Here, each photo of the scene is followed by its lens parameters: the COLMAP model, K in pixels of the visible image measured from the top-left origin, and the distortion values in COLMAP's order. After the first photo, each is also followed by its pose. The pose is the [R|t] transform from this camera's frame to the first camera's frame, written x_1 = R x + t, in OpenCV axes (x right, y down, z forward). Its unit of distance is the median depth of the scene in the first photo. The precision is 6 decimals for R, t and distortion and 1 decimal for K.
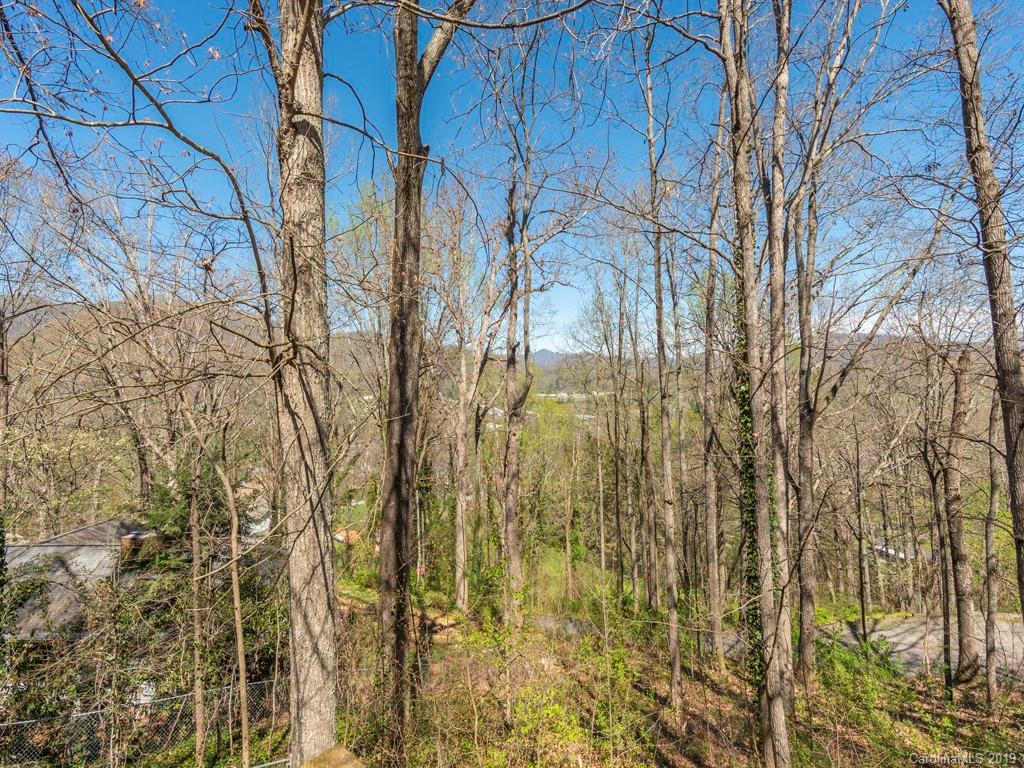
lens RADIAL K [[545.5, 0, 504.1], [0, 545.5, 387.3], [0, 0, 1]] dist [0.008011, -0.001023]
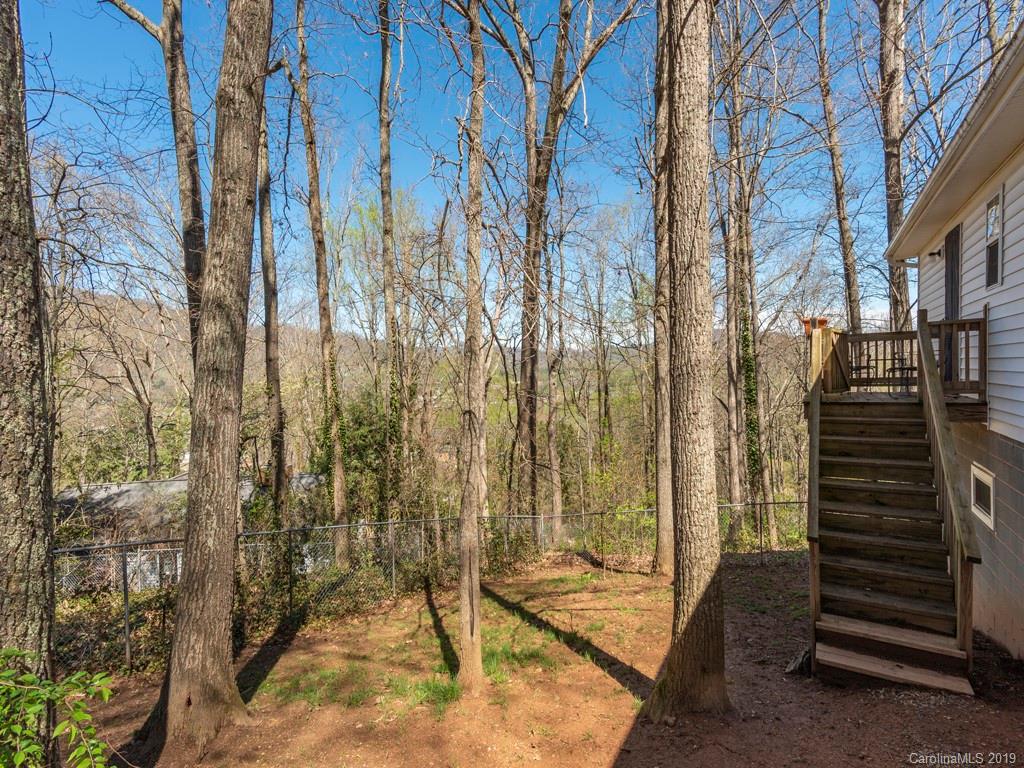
lens RADIAL K [[498.7, 0, 509.5], [0, 498.7, 384.0], [0, 0, 1]] dist [0.010132, 0.003003]
pose [[0.987429, -0.010297, 0.157726, -0.329842], [0.007496, 0.999804, 0.018347, 0.067031], [-0.157884, -0.016934, 0.987312, -0.327225]]
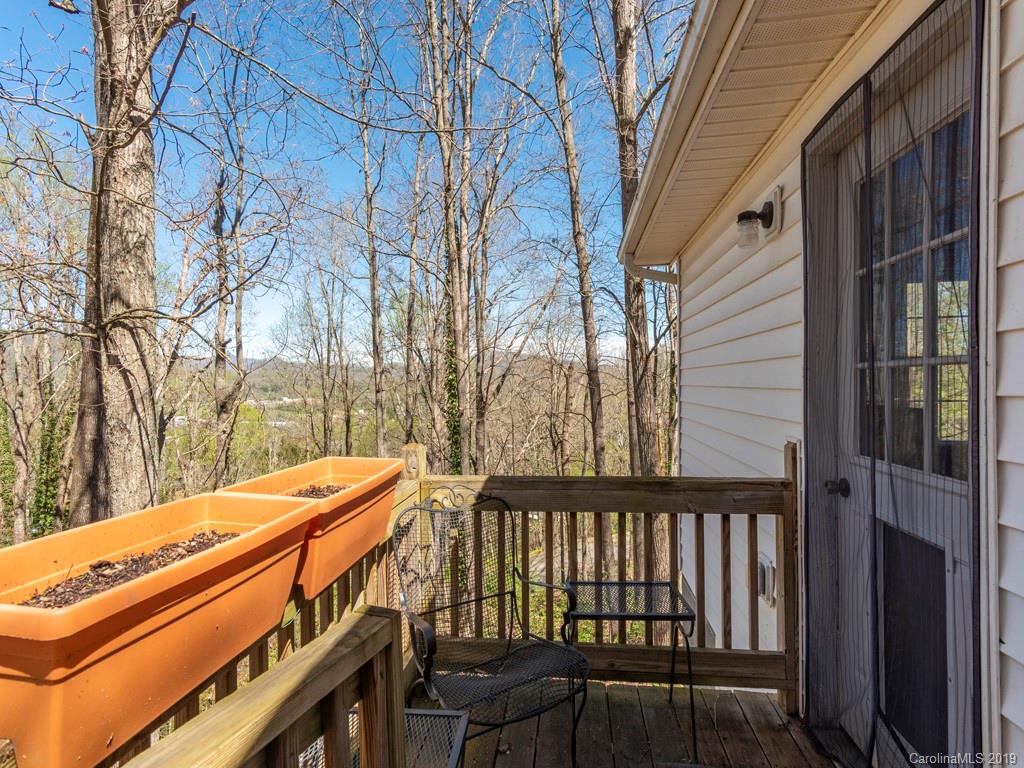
lens RADIAL K [[498.7, 0, 519.9], [0, 498.7, 389.4], [0, 0, 1]] dist [0.010132, 0.003003]
pose [[0.826334, 0.003271, 0.563171, -0.053565], [0.000007, 0.999983, -0.005817, 0.016859], [-0.563180, 0.004811, 0.826320, -0.058607]]
